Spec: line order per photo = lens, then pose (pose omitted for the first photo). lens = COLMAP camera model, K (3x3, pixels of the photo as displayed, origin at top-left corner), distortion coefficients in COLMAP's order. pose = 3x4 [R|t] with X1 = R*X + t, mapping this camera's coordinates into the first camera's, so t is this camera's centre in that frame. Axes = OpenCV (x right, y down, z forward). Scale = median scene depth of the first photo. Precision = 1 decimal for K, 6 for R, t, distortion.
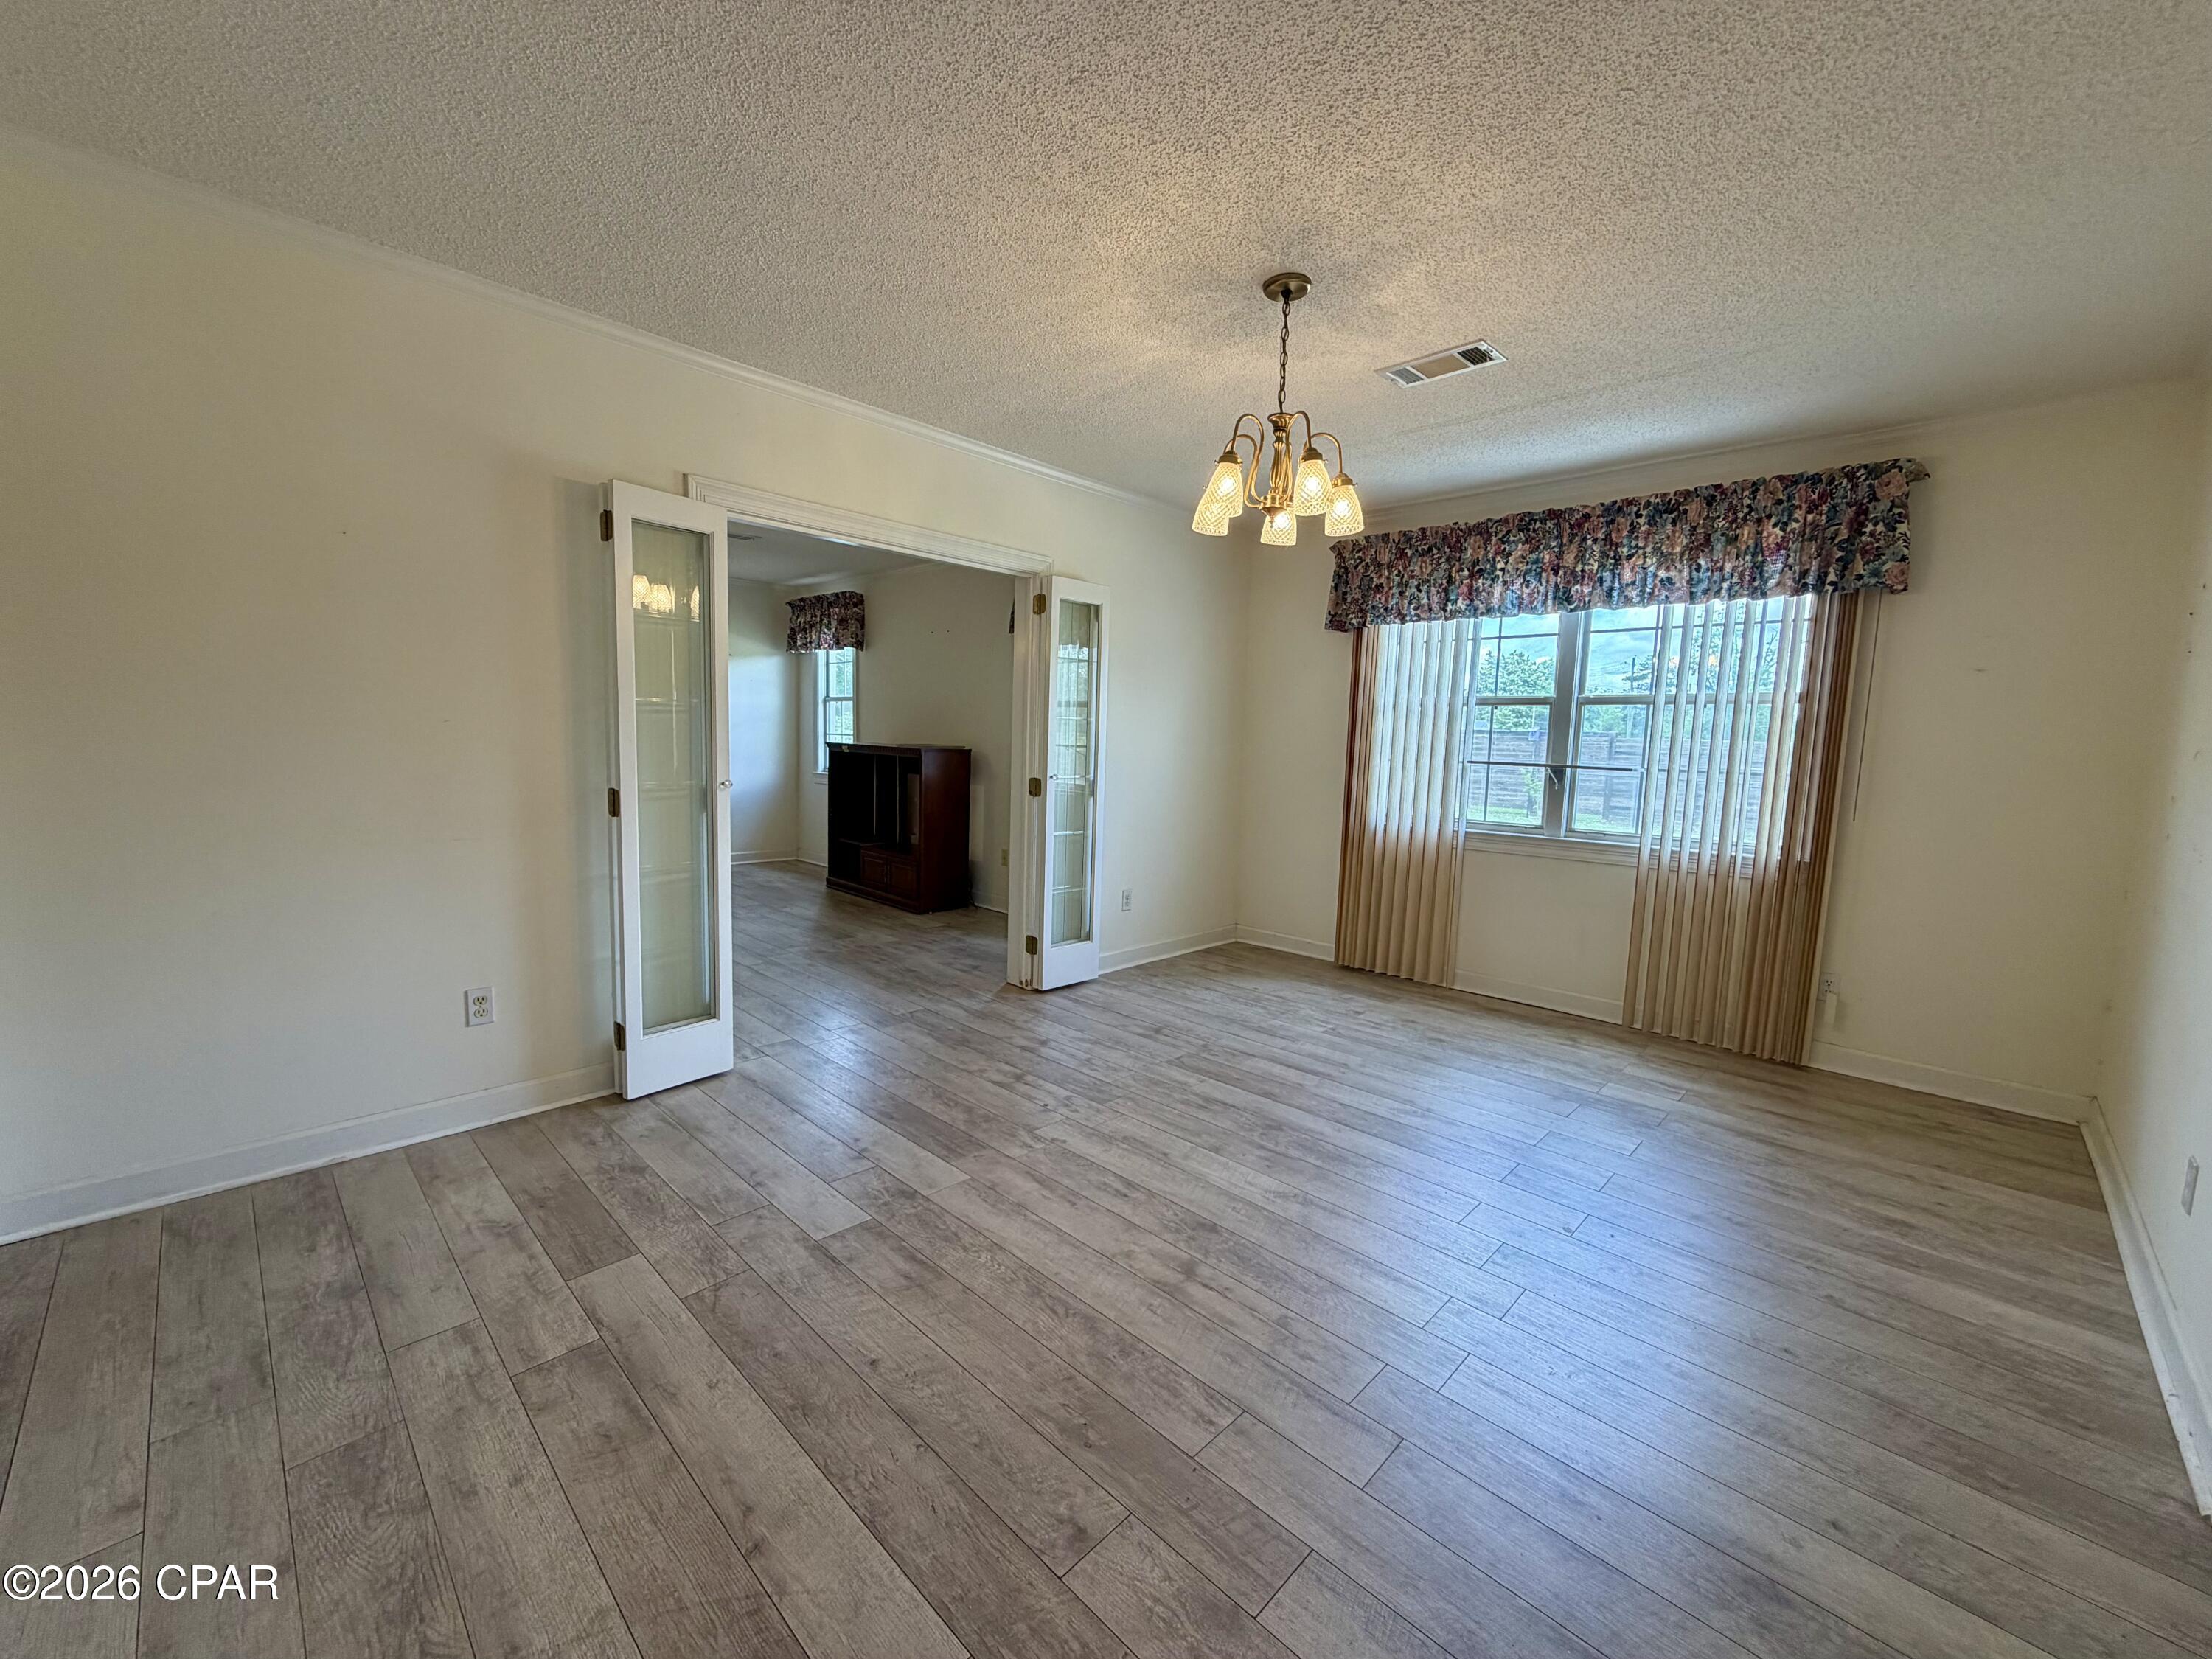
lens RADIAL K [[881.8, 0, 1098.2], [0, 881.8, 824.0], [0, 0, 1]] dist [0.000322, -0.000136]
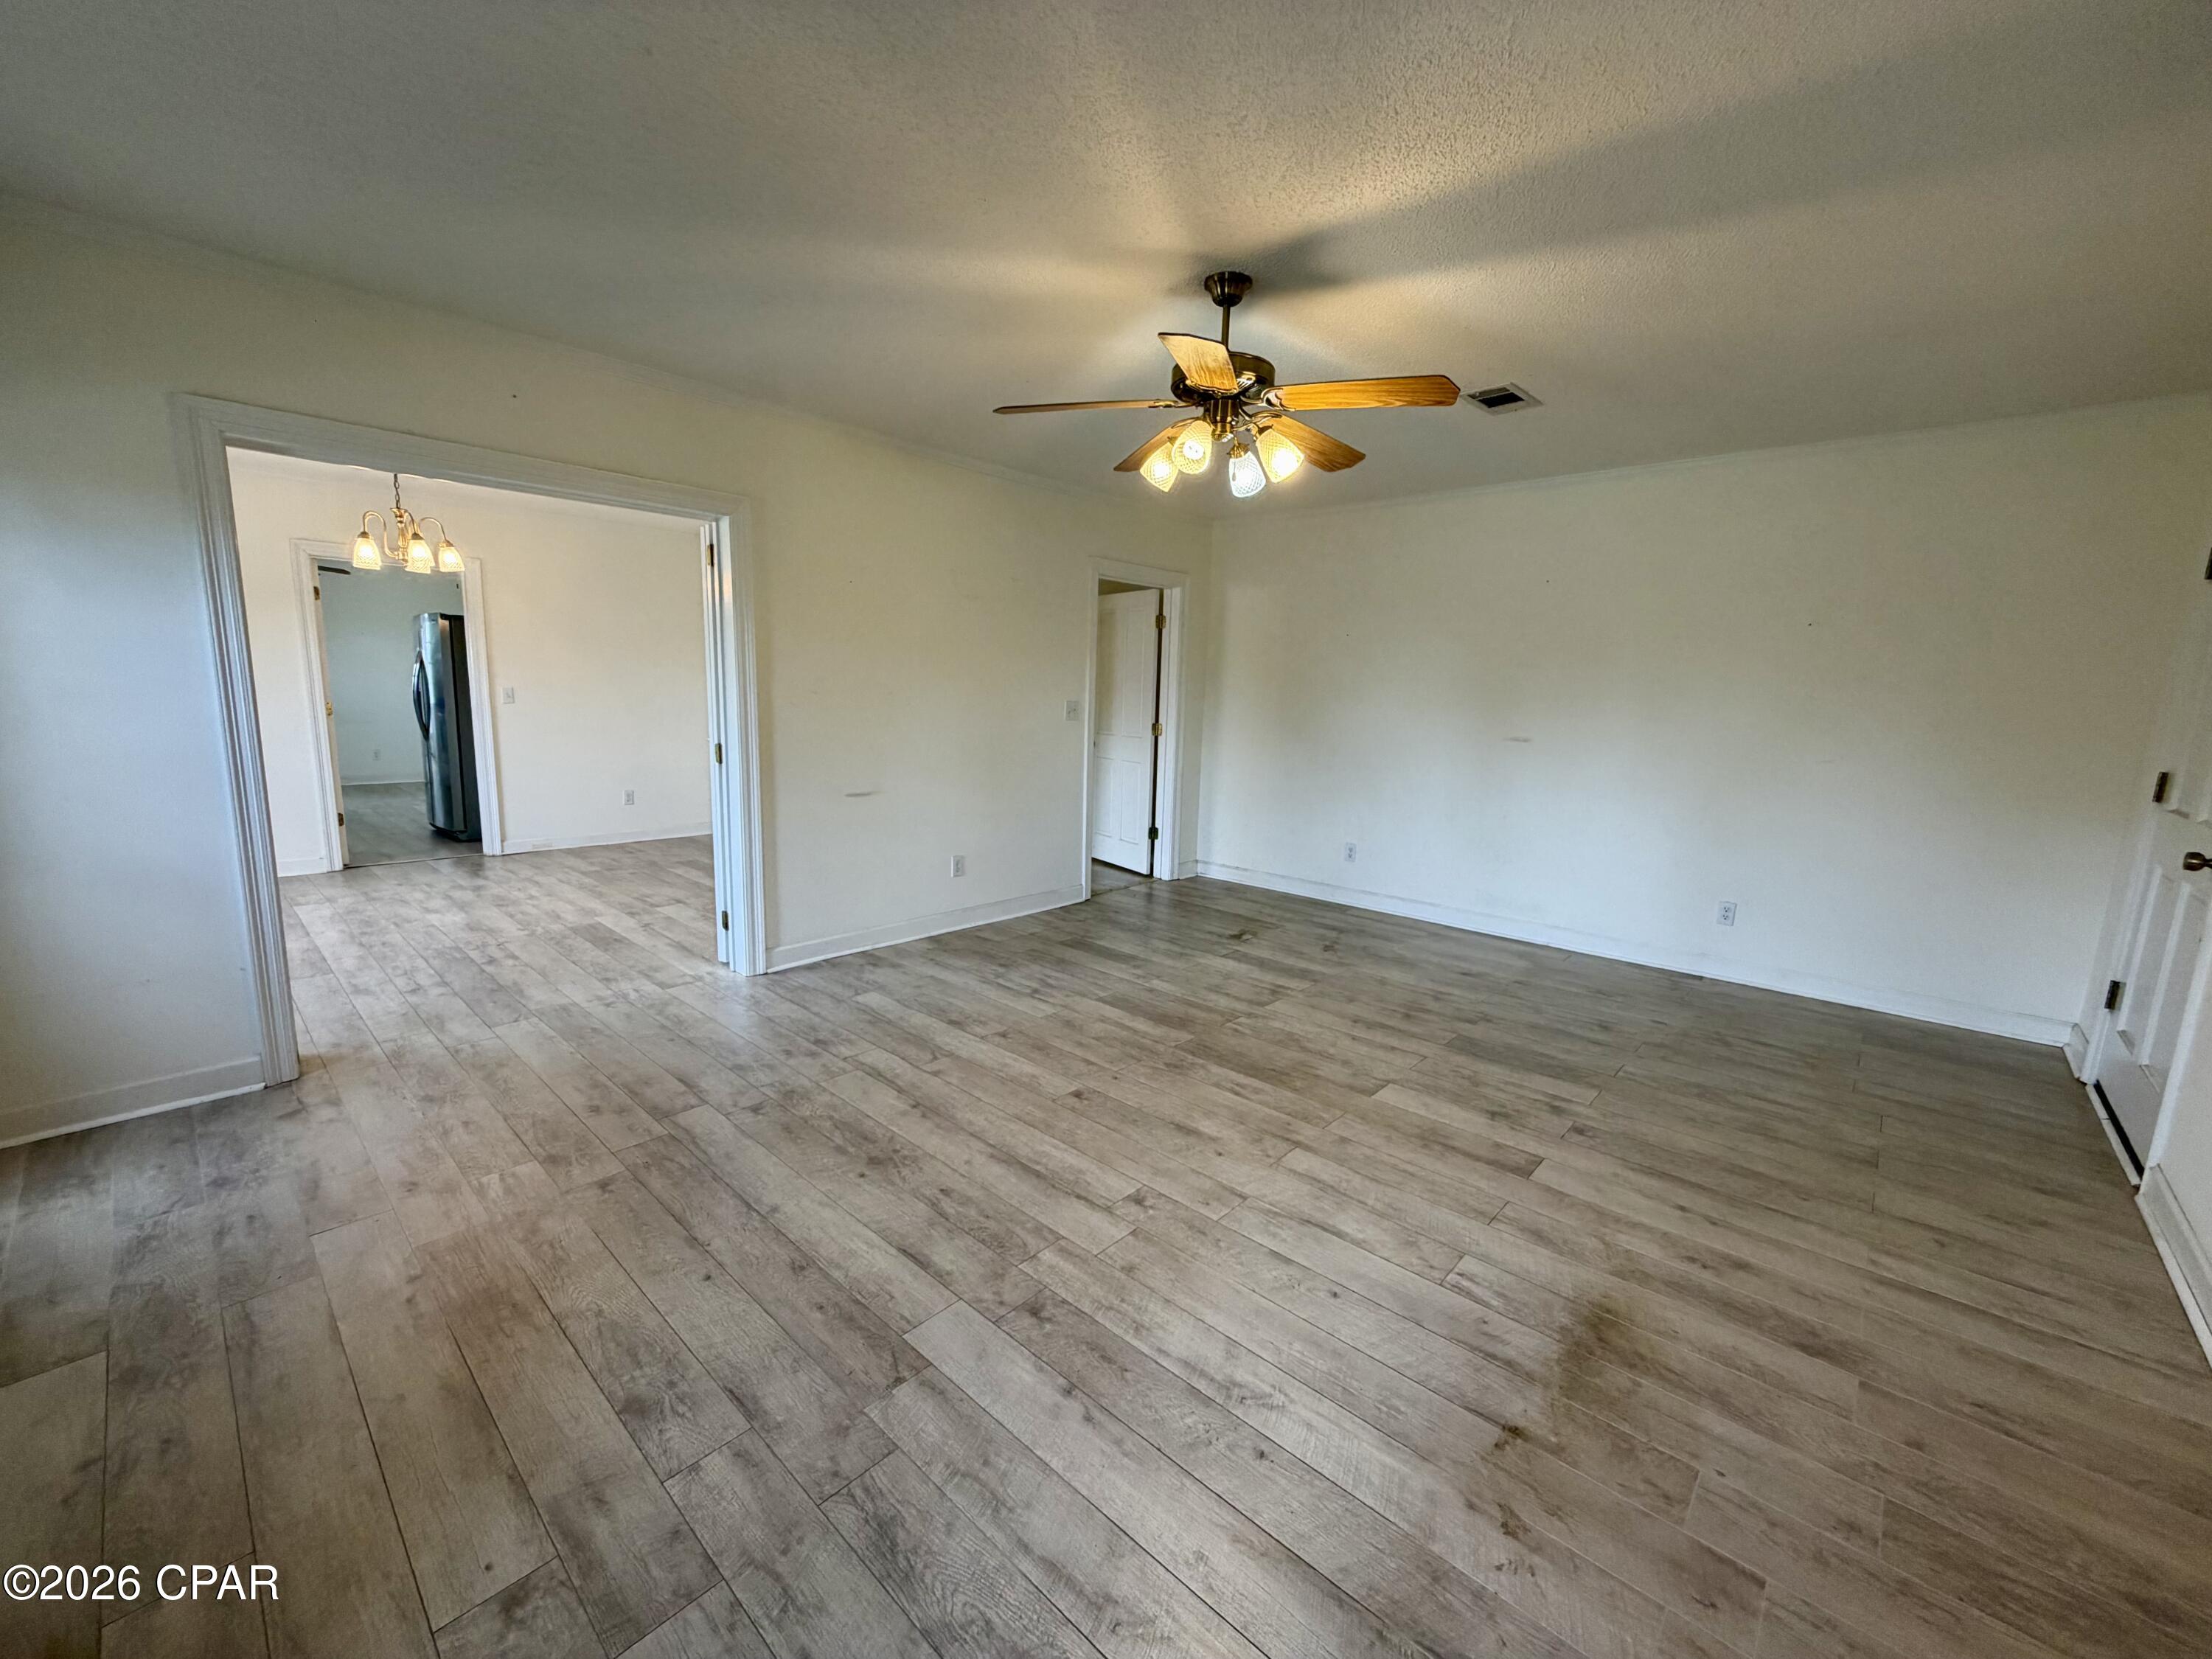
lens RADIAL K [[881.8, 0, 1098.3], [0, 881.8, 832.4], [0, 0, 1]] dist [0.000322, -0.000136]
pose [[-0.997607, -0.057596, -0.038242, -0.802284], [-0.065559, 0.963705, 0.258793, -0.245774], [0.021948, 0.260681, -0.965175, 1.953595]]
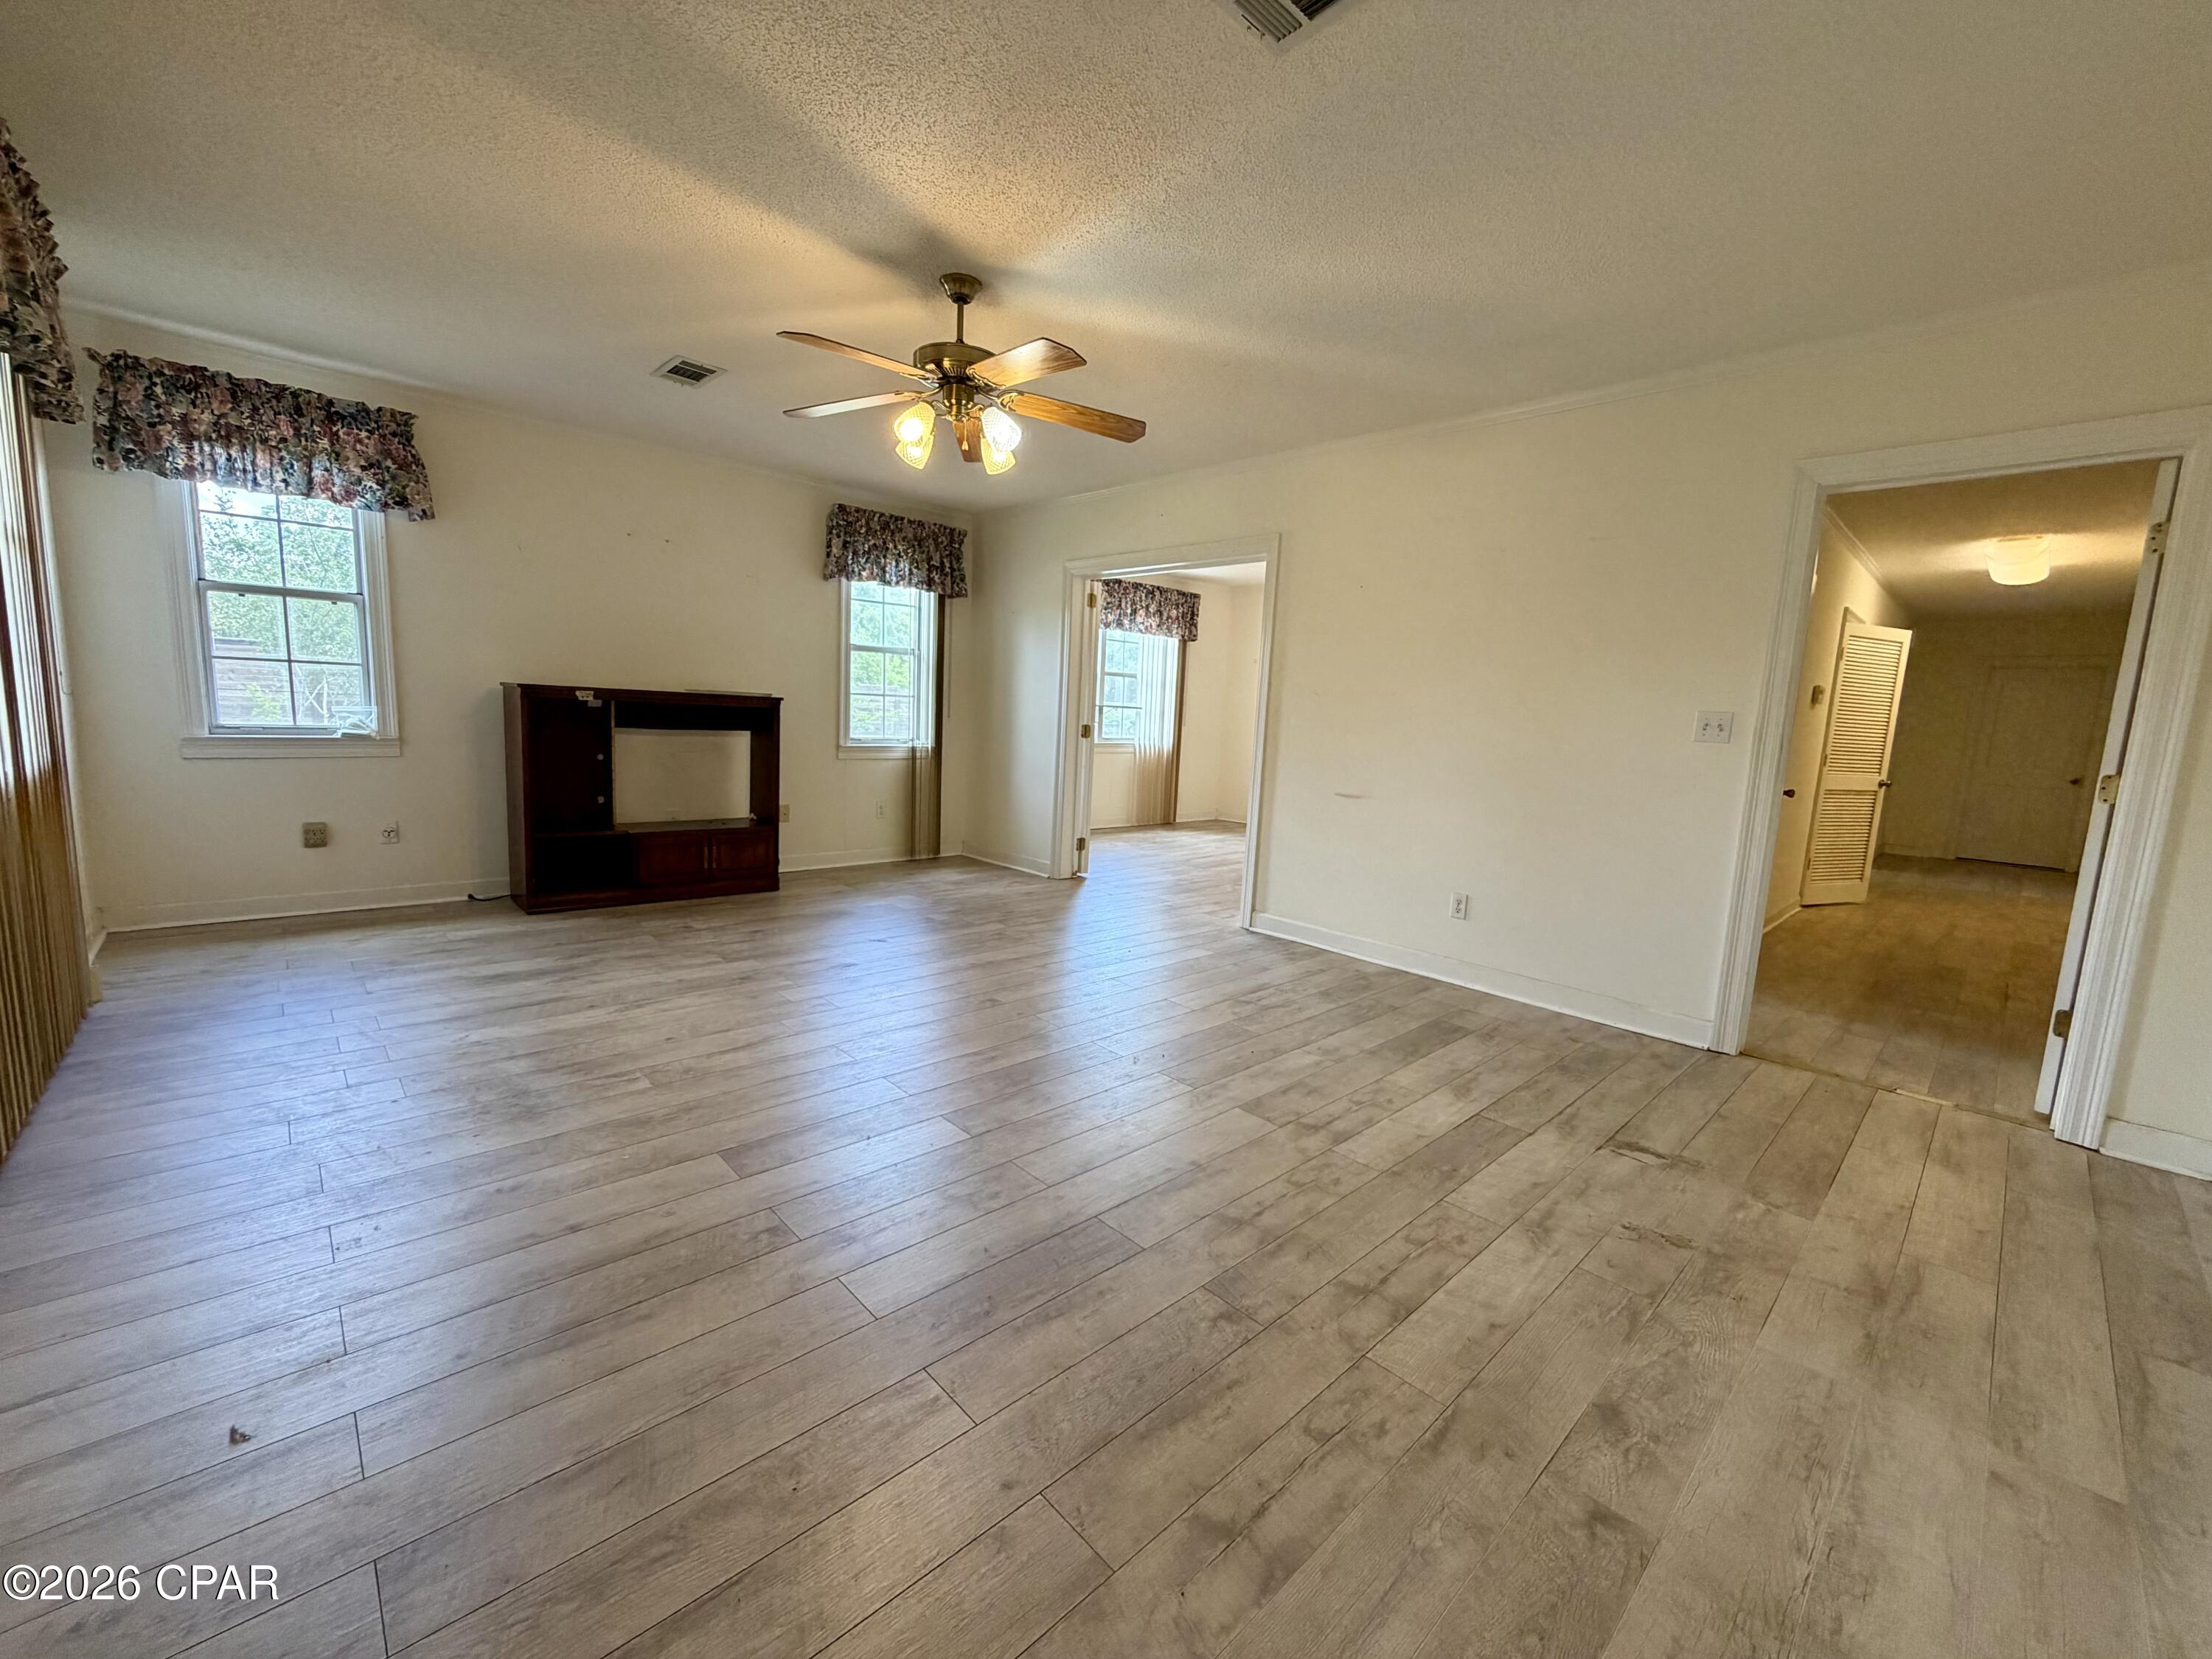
lens RADIAL K [[881.8, 0, 1104.3], [0, 881.8, 832.0], [0, 0, 1]] dist [0.000322, -0.000136]
pose [[0.035176, -0.168334, 0.985102, -1.727377], [0.052190, 0.984677, 0.166398, -0.135362], [-0.998017, 0.045560, 0.043422, 1.068008]]
